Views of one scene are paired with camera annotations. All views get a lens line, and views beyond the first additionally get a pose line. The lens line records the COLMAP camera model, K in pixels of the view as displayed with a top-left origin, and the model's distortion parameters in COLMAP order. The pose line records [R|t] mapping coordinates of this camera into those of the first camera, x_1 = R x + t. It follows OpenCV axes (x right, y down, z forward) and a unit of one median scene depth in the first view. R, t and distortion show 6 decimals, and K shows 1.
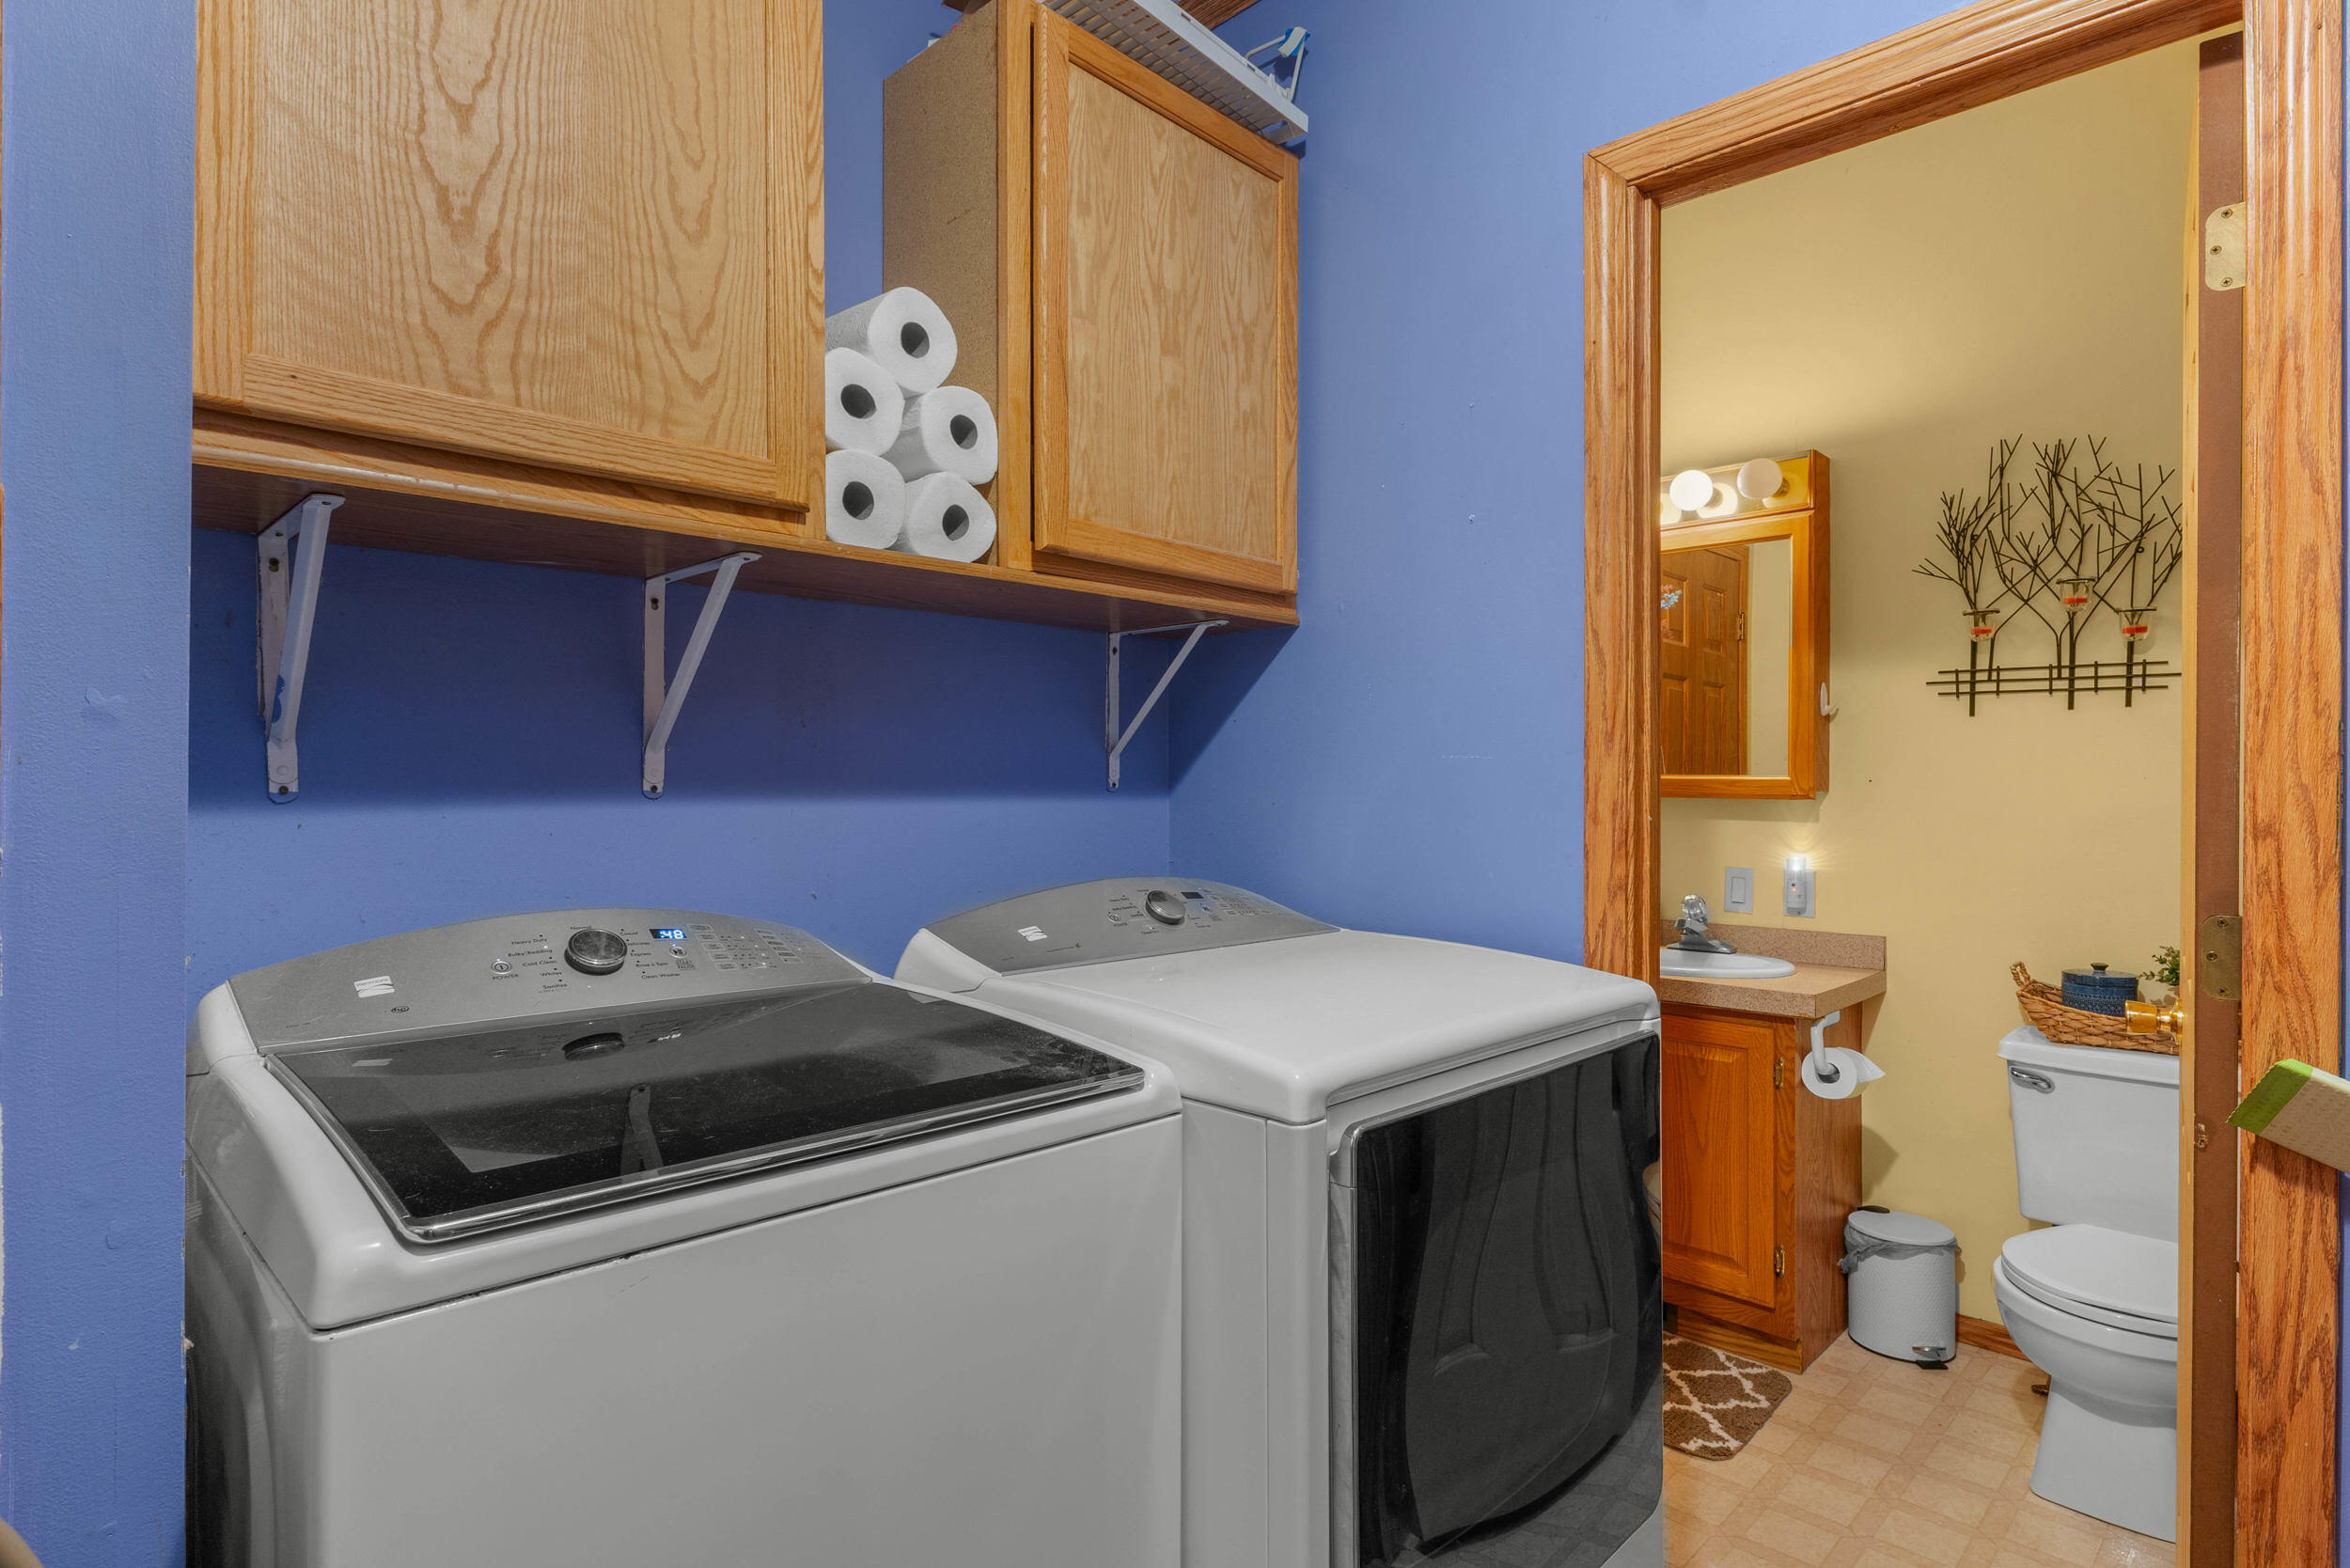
lens RADIAL K [[1217.6, 0, 1175.0], [0, 1217.6, 784.0], [0, 0, 1]] dist [0.001215, -0.000748]
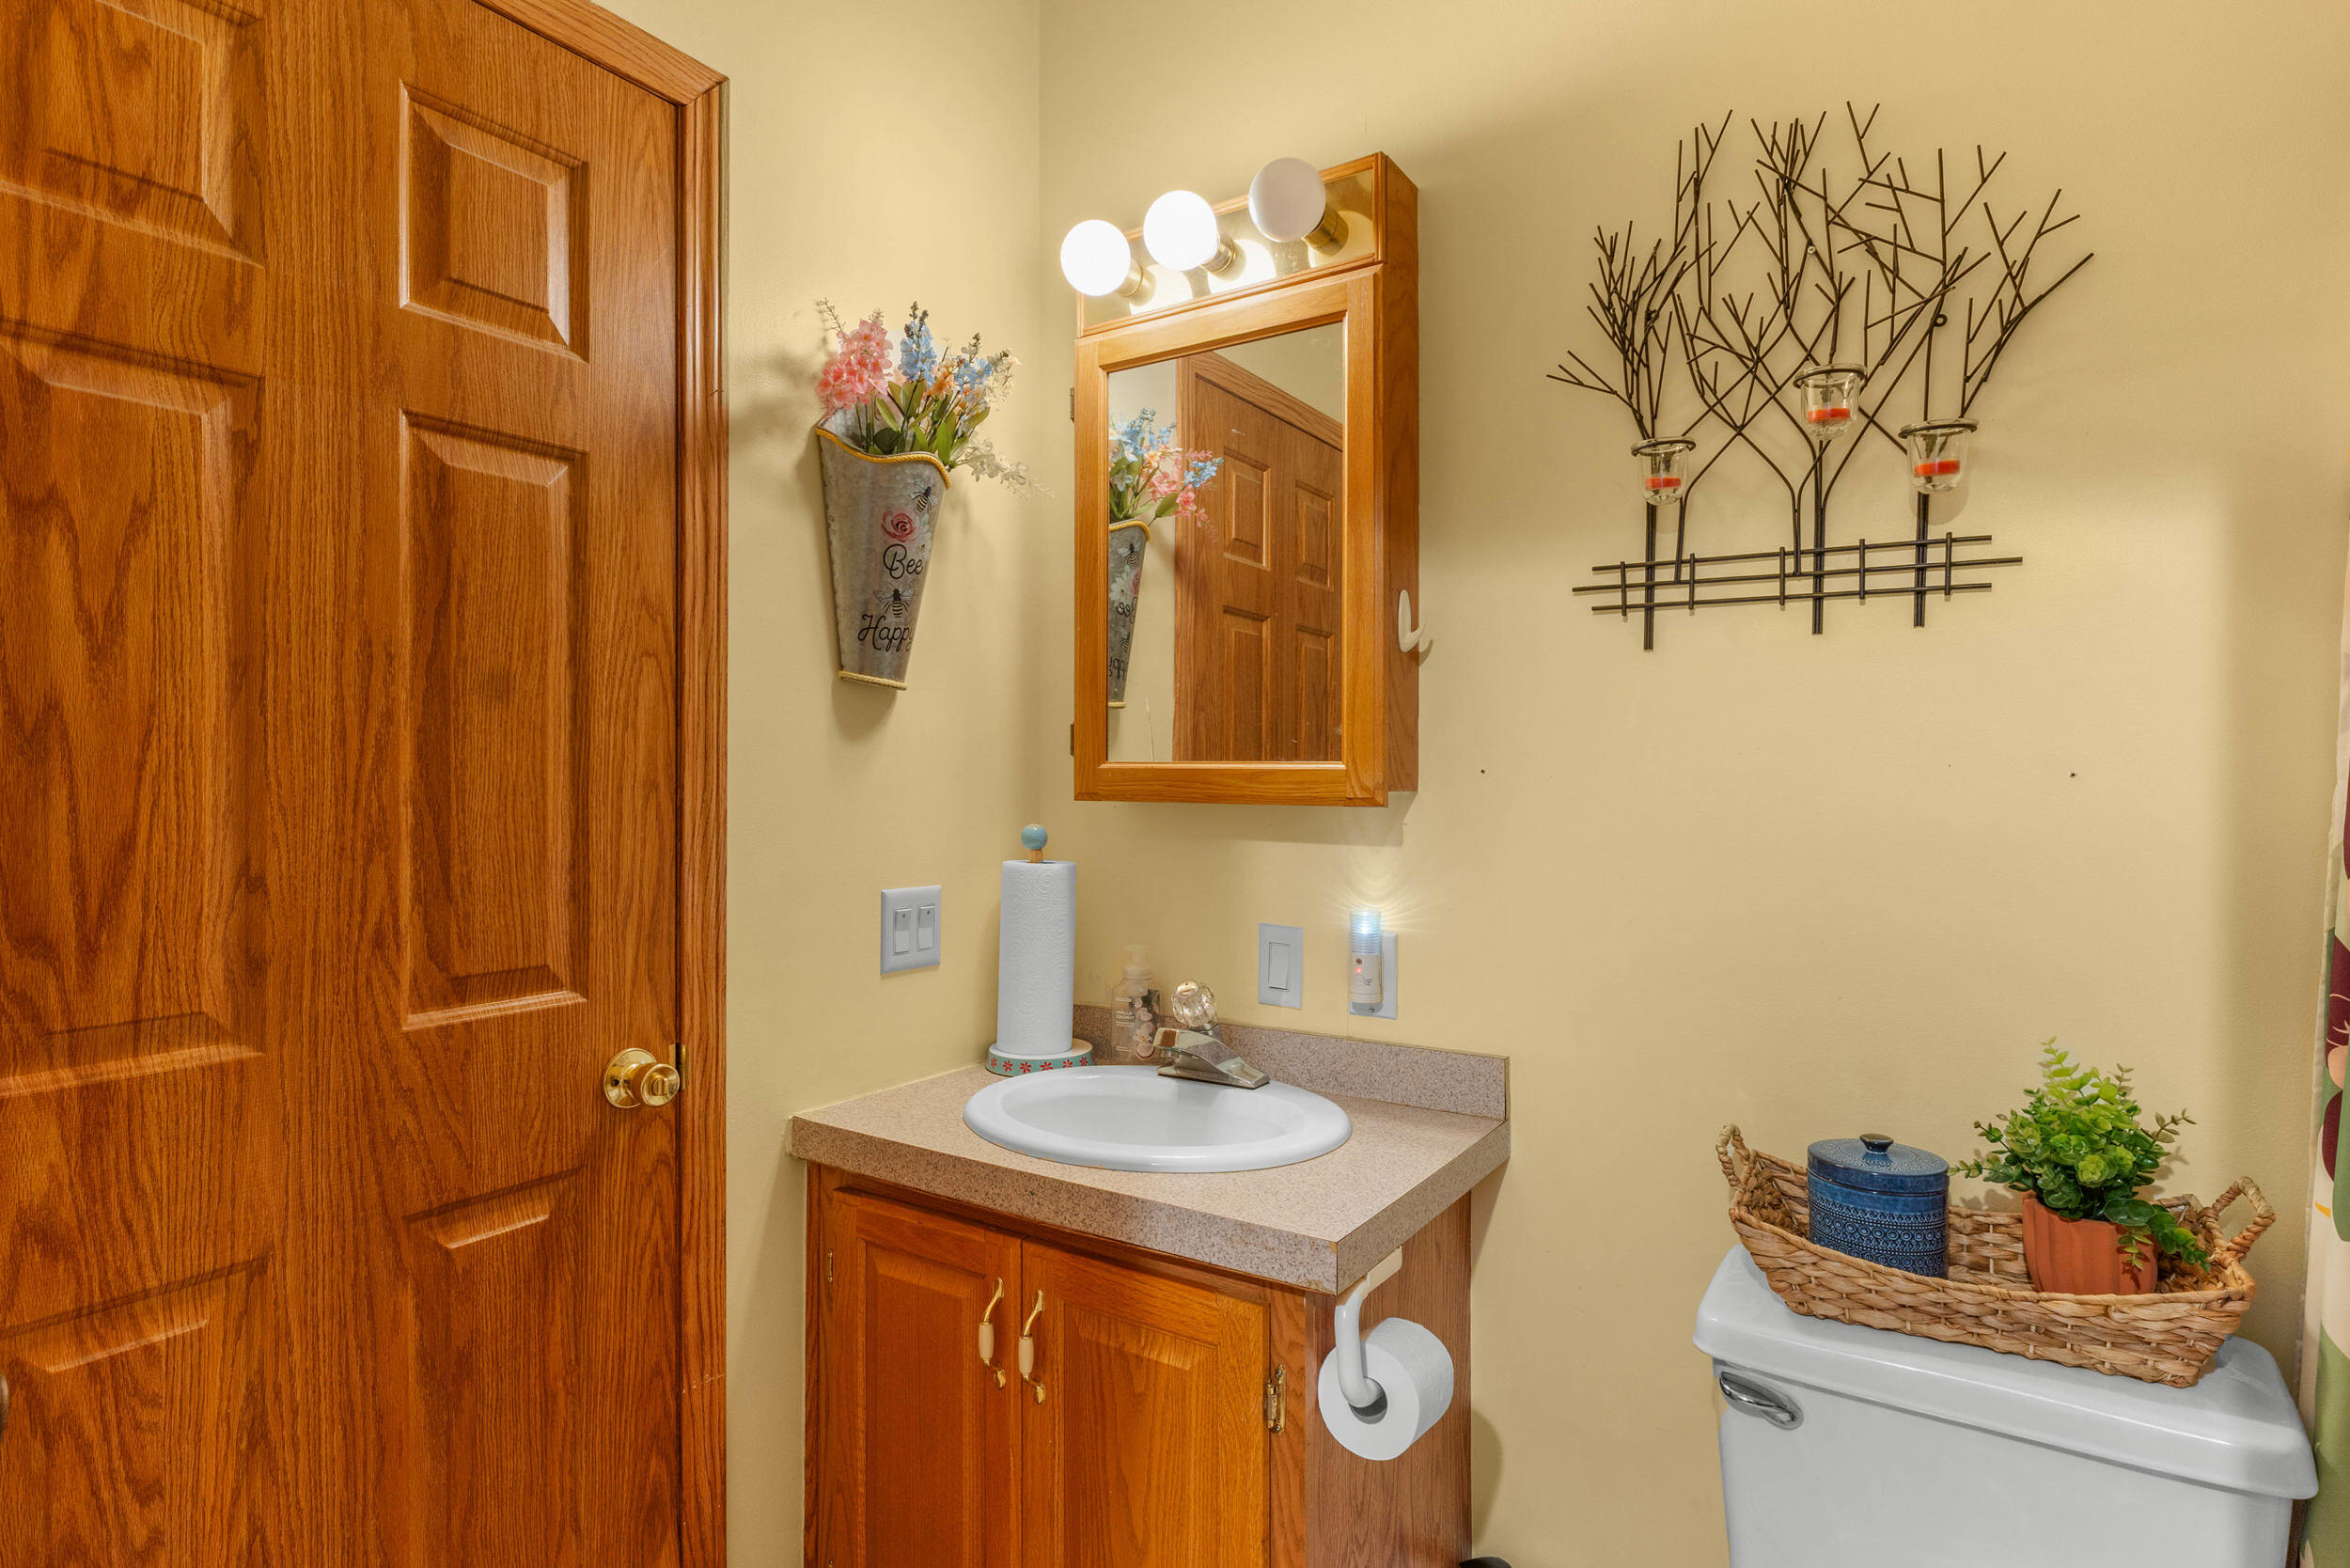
lens RADIAL K [[1227.2, 0, 1175.0], [0, 1227.2, 784.0], [0, 0, 1]] dist [-0.005479, 0.000034]
pose [[0.979304, -0.006247, 0.202300, 0.356595], [0.004821, 0.999960, 0.007541, -0.002066], [-0.202339, -0.006409, 0.979295, 0.537276]]
